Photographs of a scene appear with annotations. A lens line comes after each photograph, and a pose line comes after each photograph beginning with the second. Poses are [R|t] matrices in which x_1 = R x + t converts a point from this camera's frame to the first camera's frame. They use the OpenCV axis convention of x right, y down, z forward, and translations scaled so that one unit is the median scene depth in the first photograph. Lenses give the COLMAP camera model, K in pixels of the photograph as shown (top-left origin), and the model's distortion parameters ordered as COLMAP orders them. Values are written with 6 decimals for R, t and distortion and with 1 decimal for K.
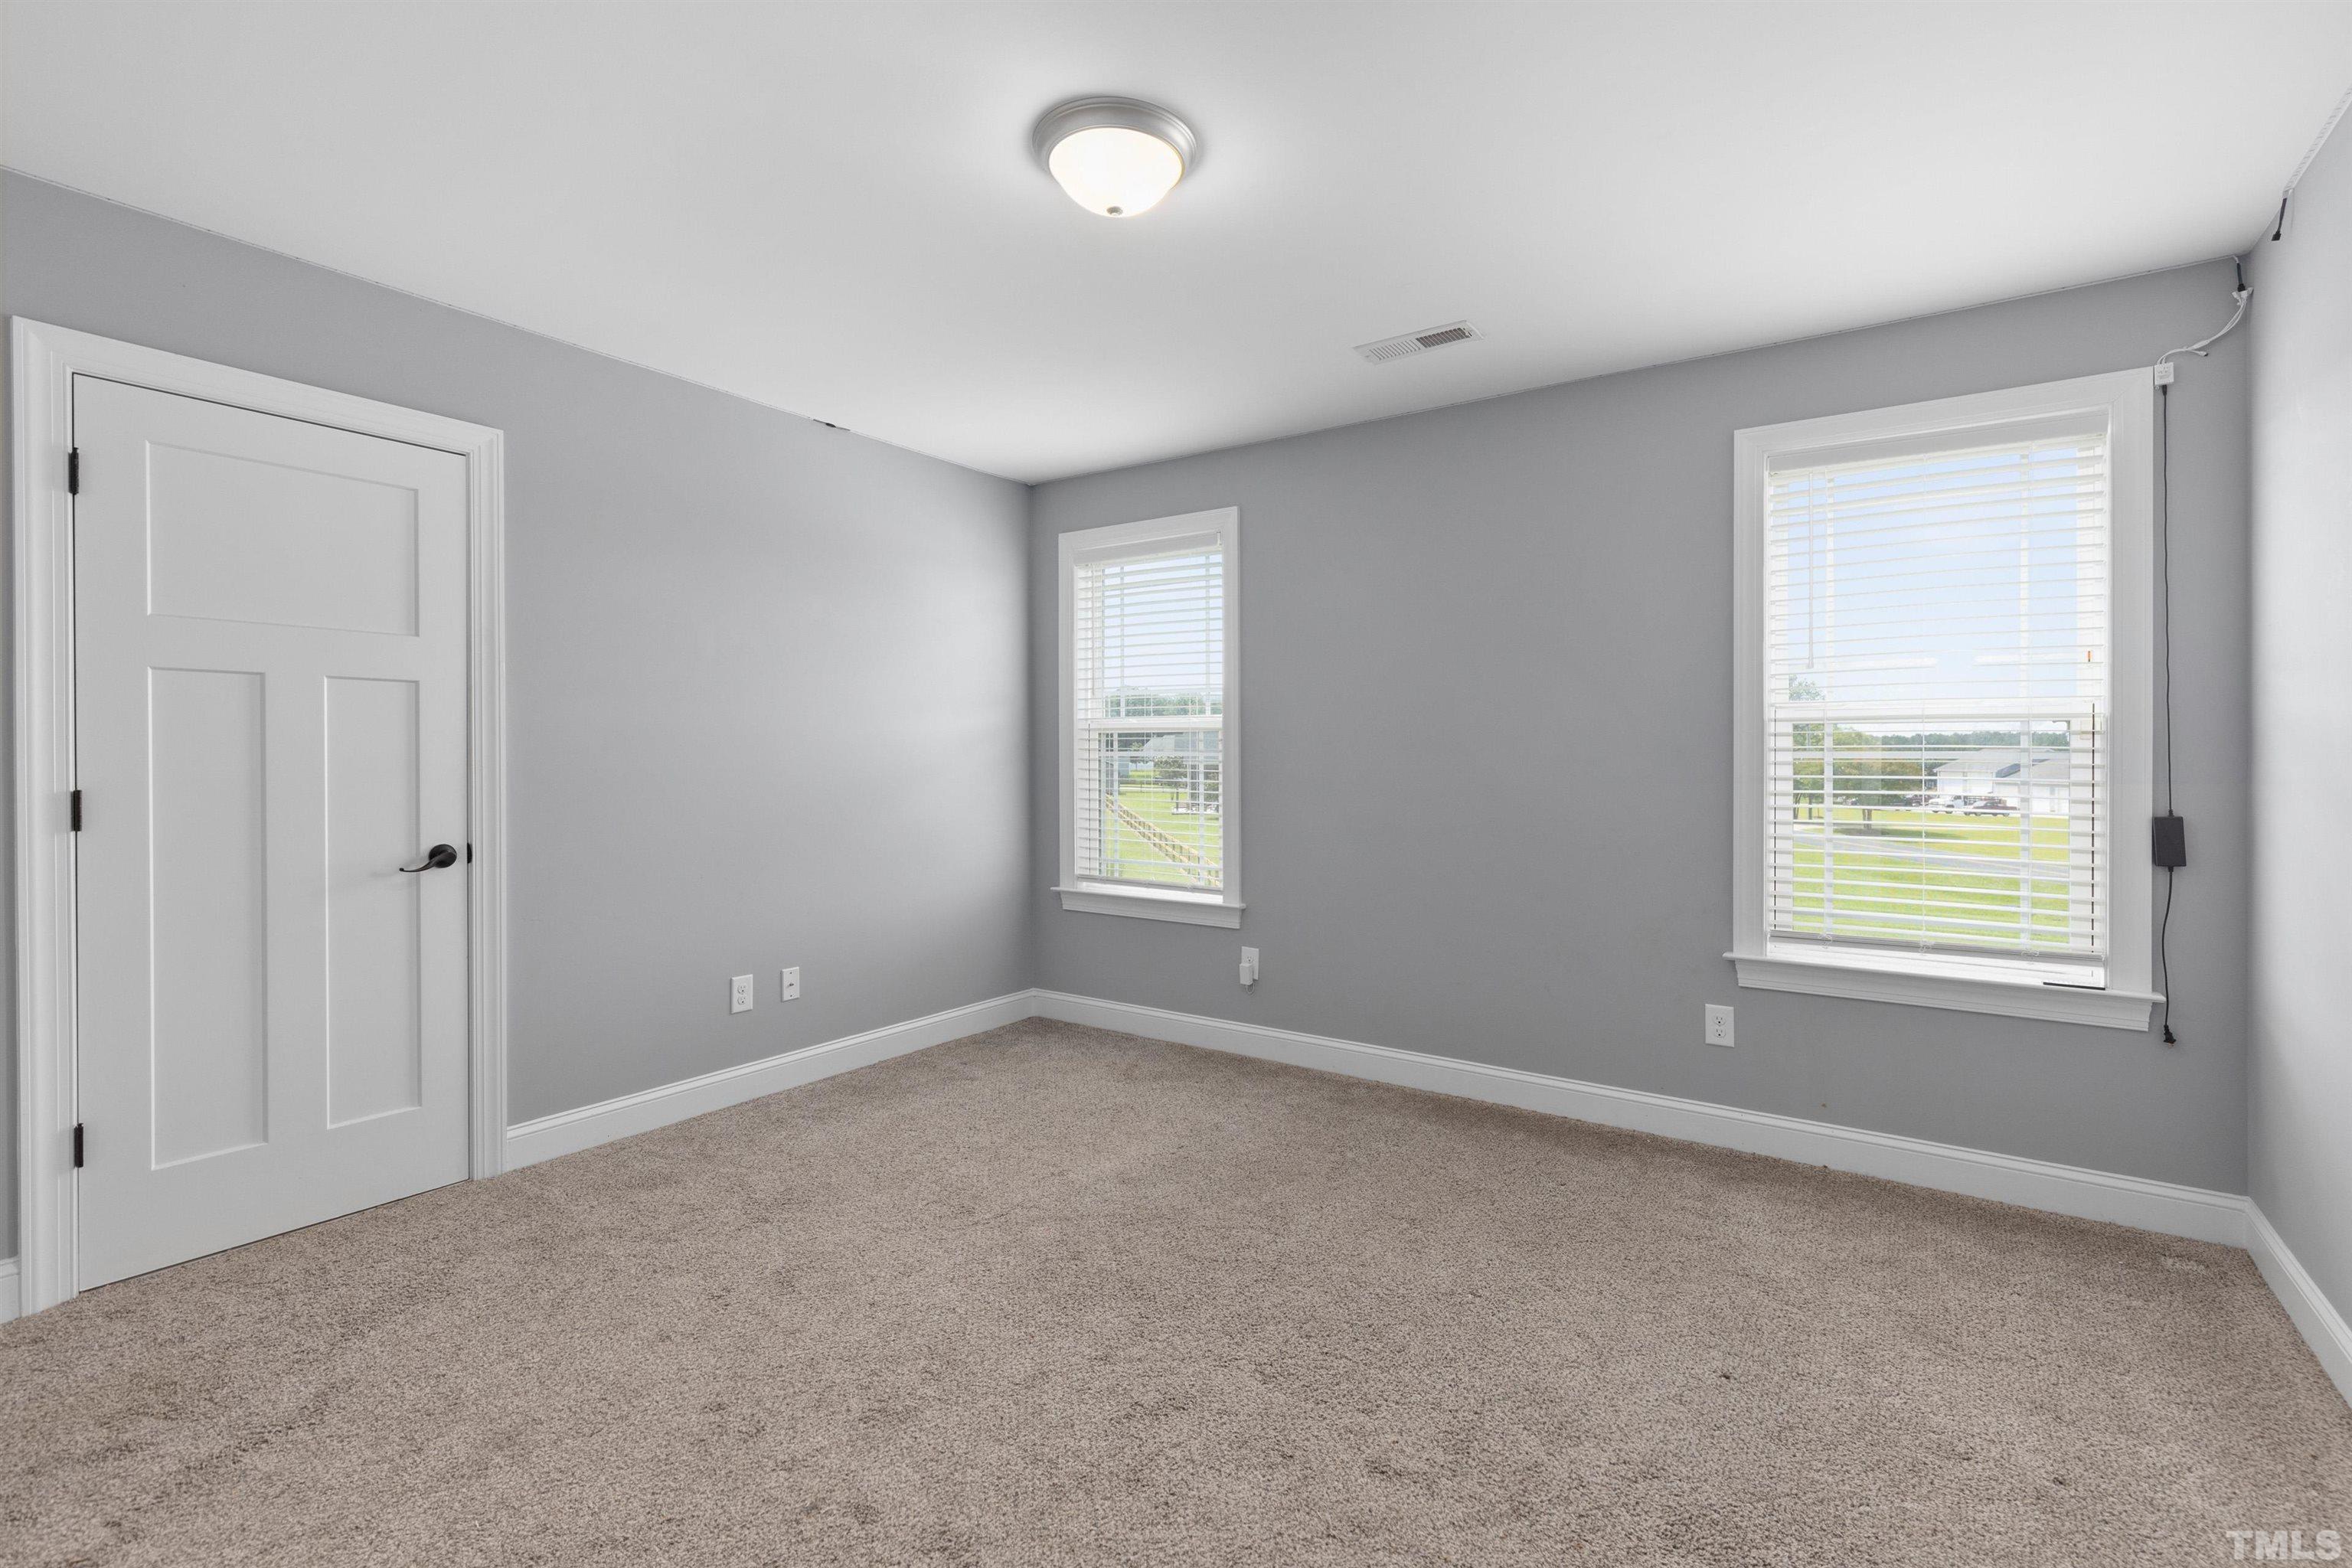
lens RADIAL K [[1067.0, 0, 1170.2], [0, 1067.0, 776.5], [0, 0, 1]] dist [-0.000520, -0.000030]
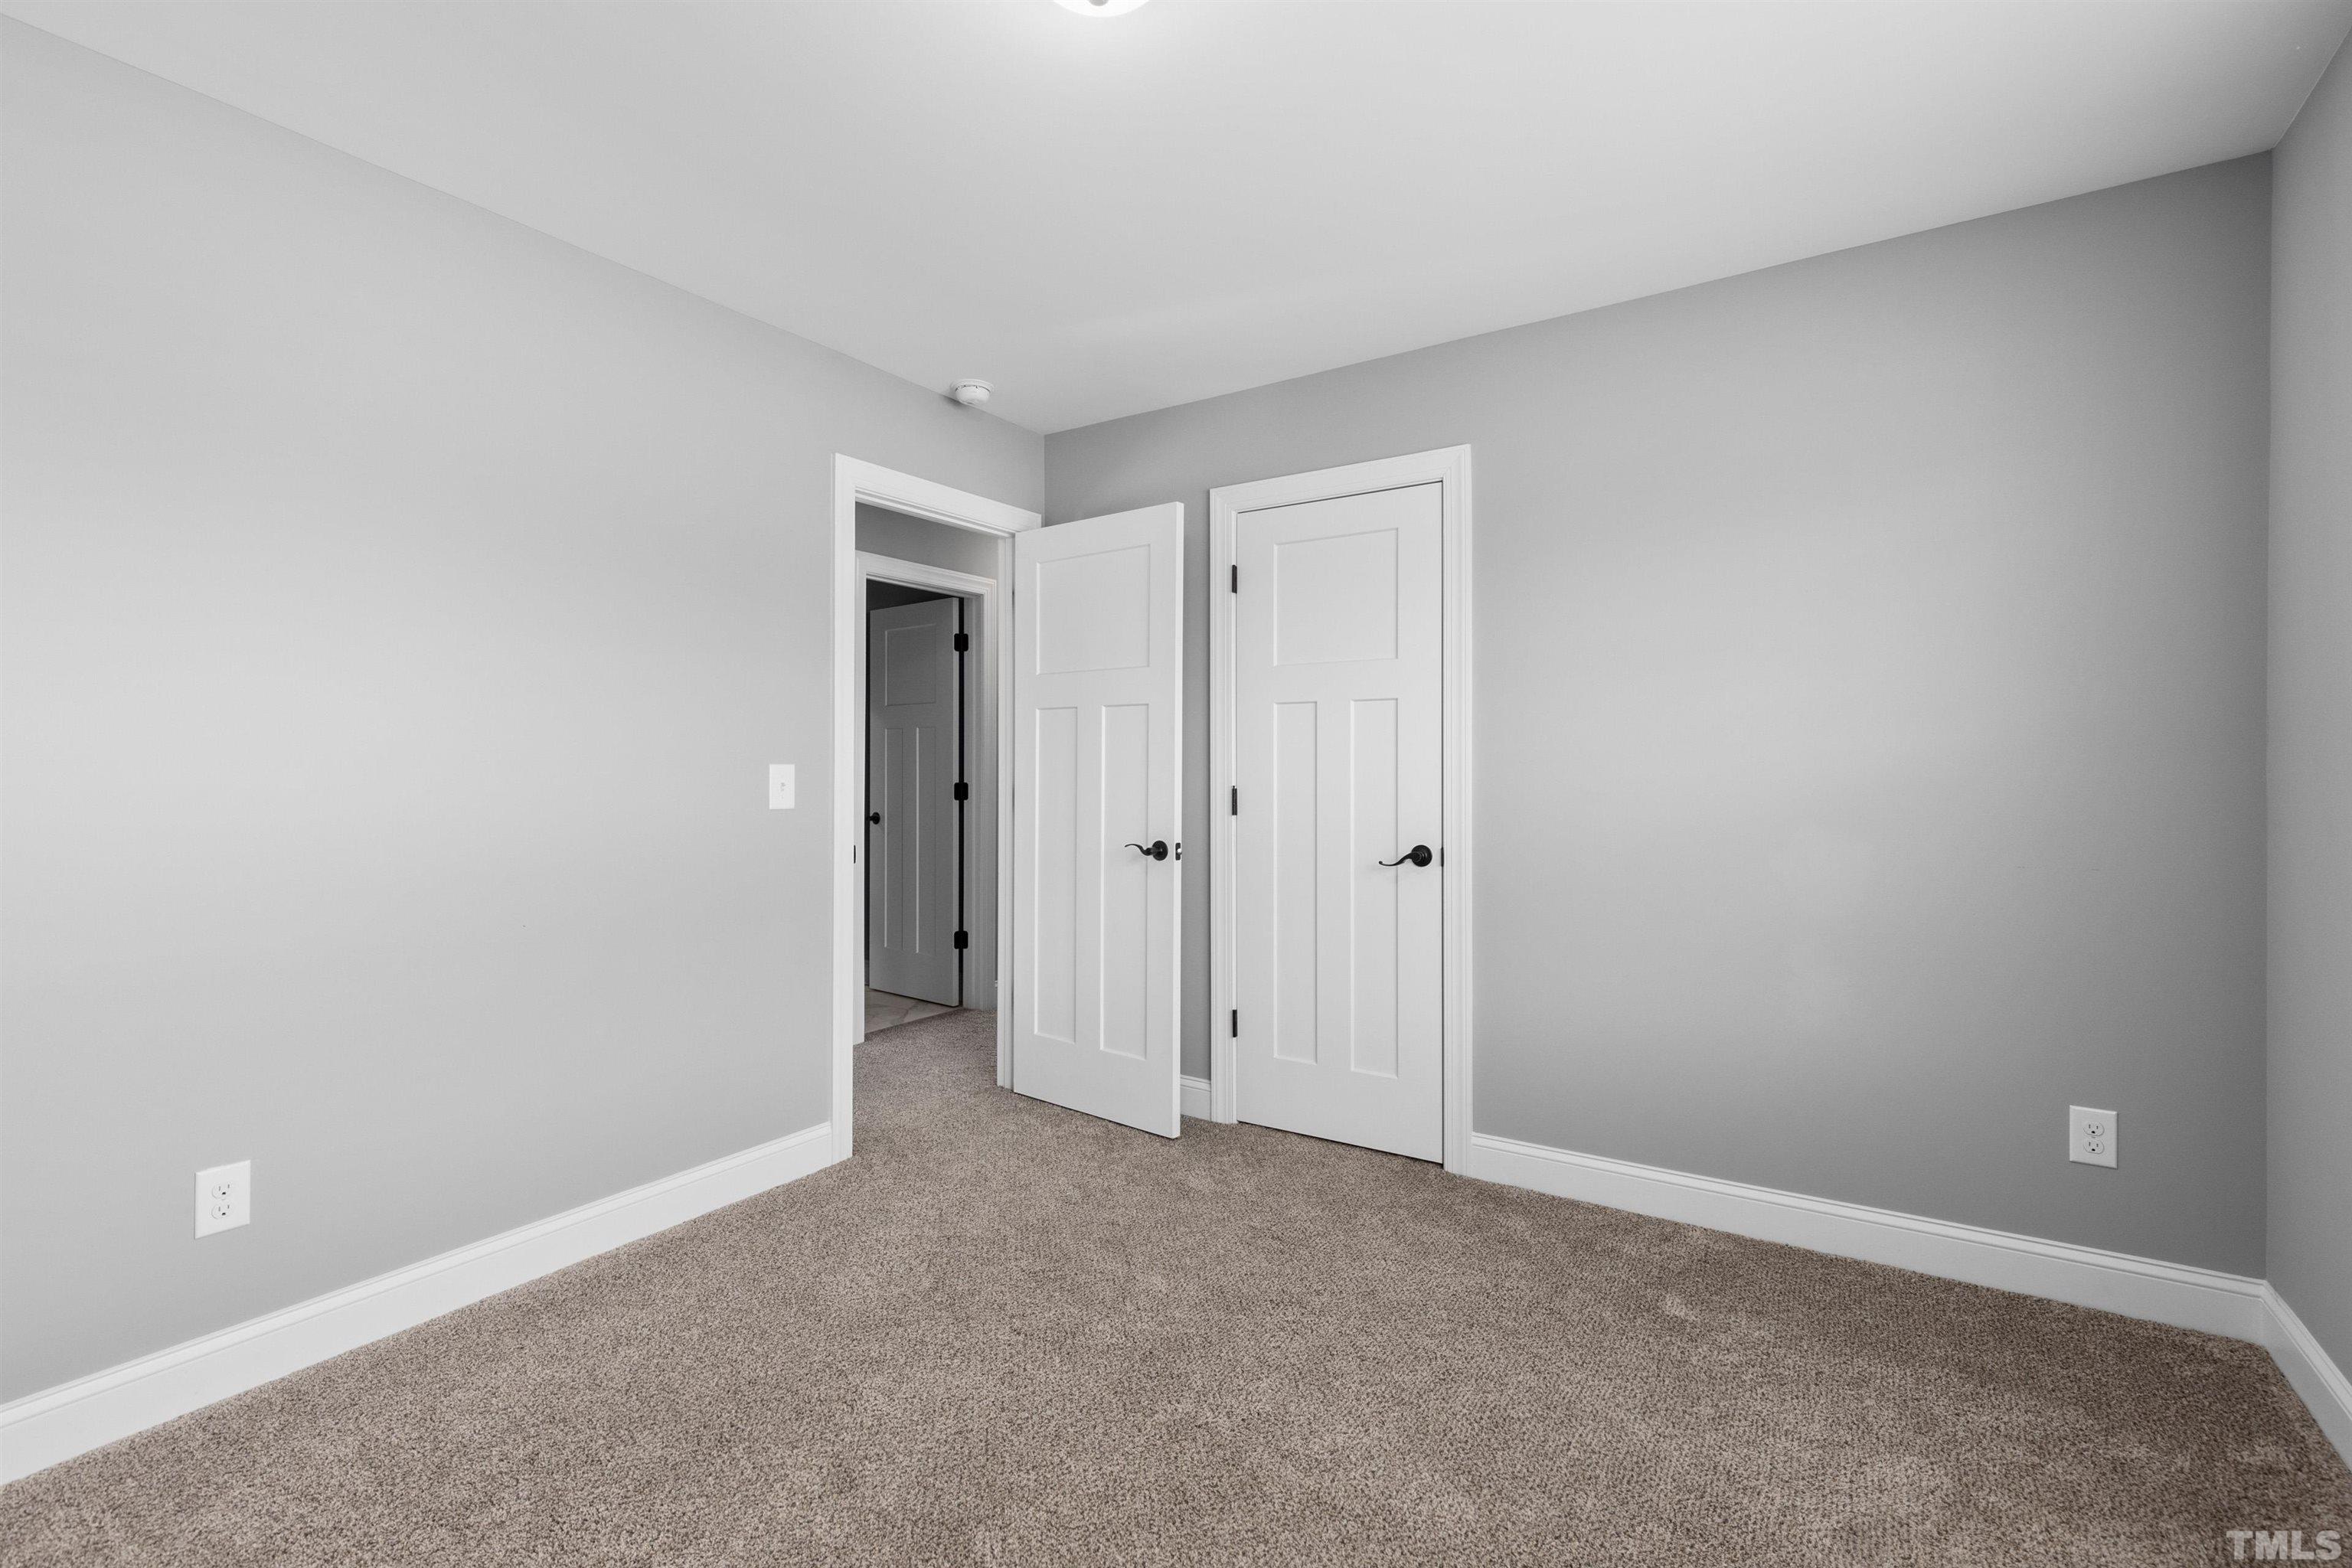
lens RADIAL K [[1067.0, 0, 1171.8], [0, 1067.0, 768.9], [0, 0, 1]] dist [-0.000520, -0.000030]
pose [[0.008859, -0.006322, -0.999941, 0.403004], [-0.023852, 0.999694, -0.006531, -0.000600], [0.999676, 0.023909, 0.008706, 0.732944]]
